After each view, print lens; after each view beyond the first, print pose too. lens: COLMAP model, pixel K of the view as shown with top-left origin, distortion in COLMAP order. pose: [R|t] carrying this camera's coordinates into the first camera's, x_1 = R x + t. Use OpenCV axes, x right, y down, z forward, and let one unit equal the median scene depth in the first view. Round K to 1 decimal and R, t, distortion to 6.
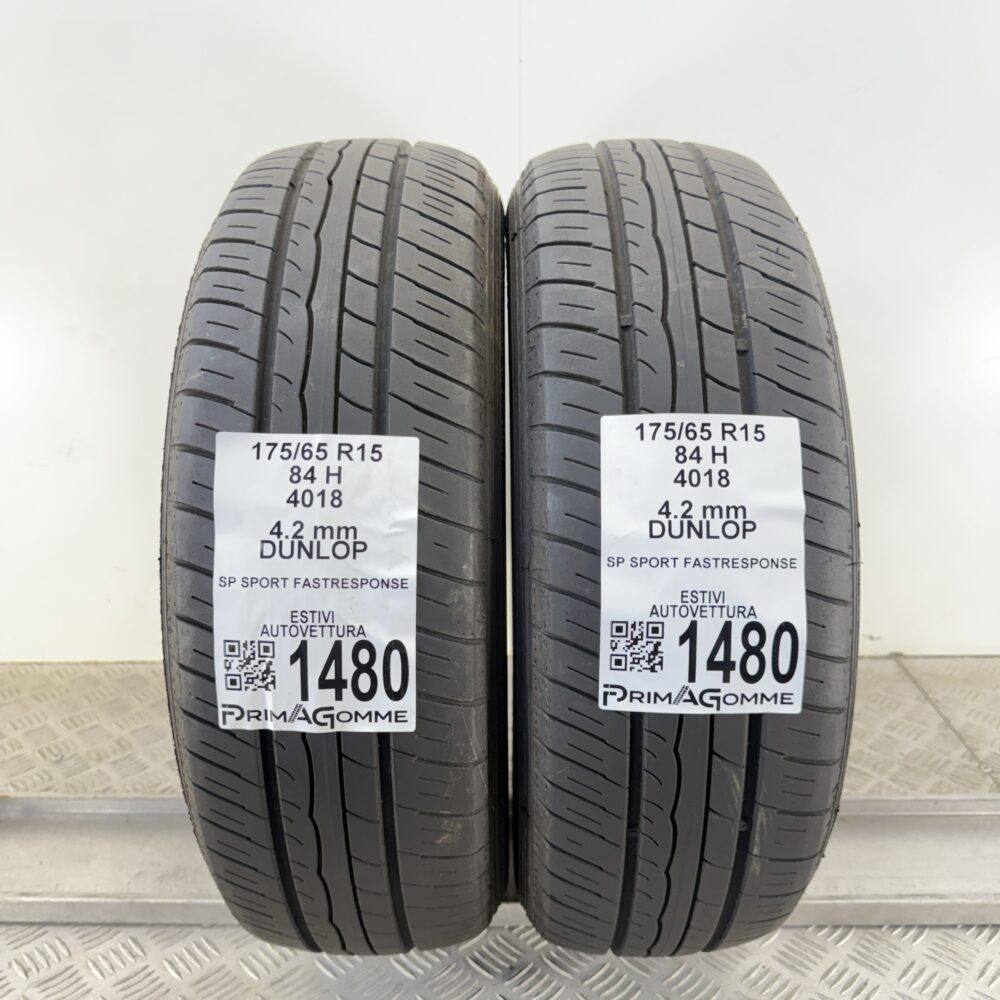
lens RADIAL K [[966.3, 0, 500.7], [0, 966.3, 489.1], [0, 0, 1]] dist [0.143190, -0.413958]
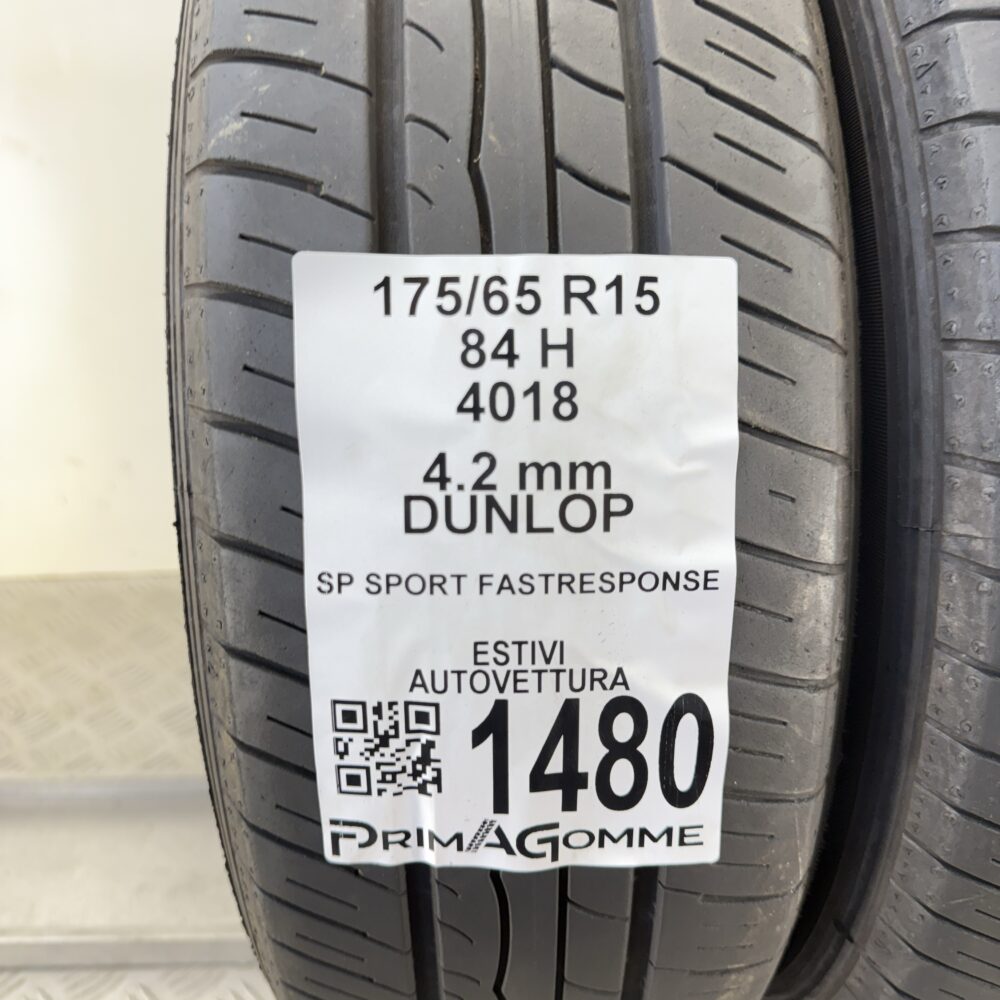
lens RADIAL K [[1017.9, 0, 500.7], [0, 1017.9, 516.4], [0, 0, 1]] dist [0.143427, -0.457983]
pose [[0.999475, -0.021203, 0.024482, -0.210568], [0.016674, 0.984910, 0.172263, -0.019585], [-0.027765, -0.171764, 0.984747, 0.516351]]
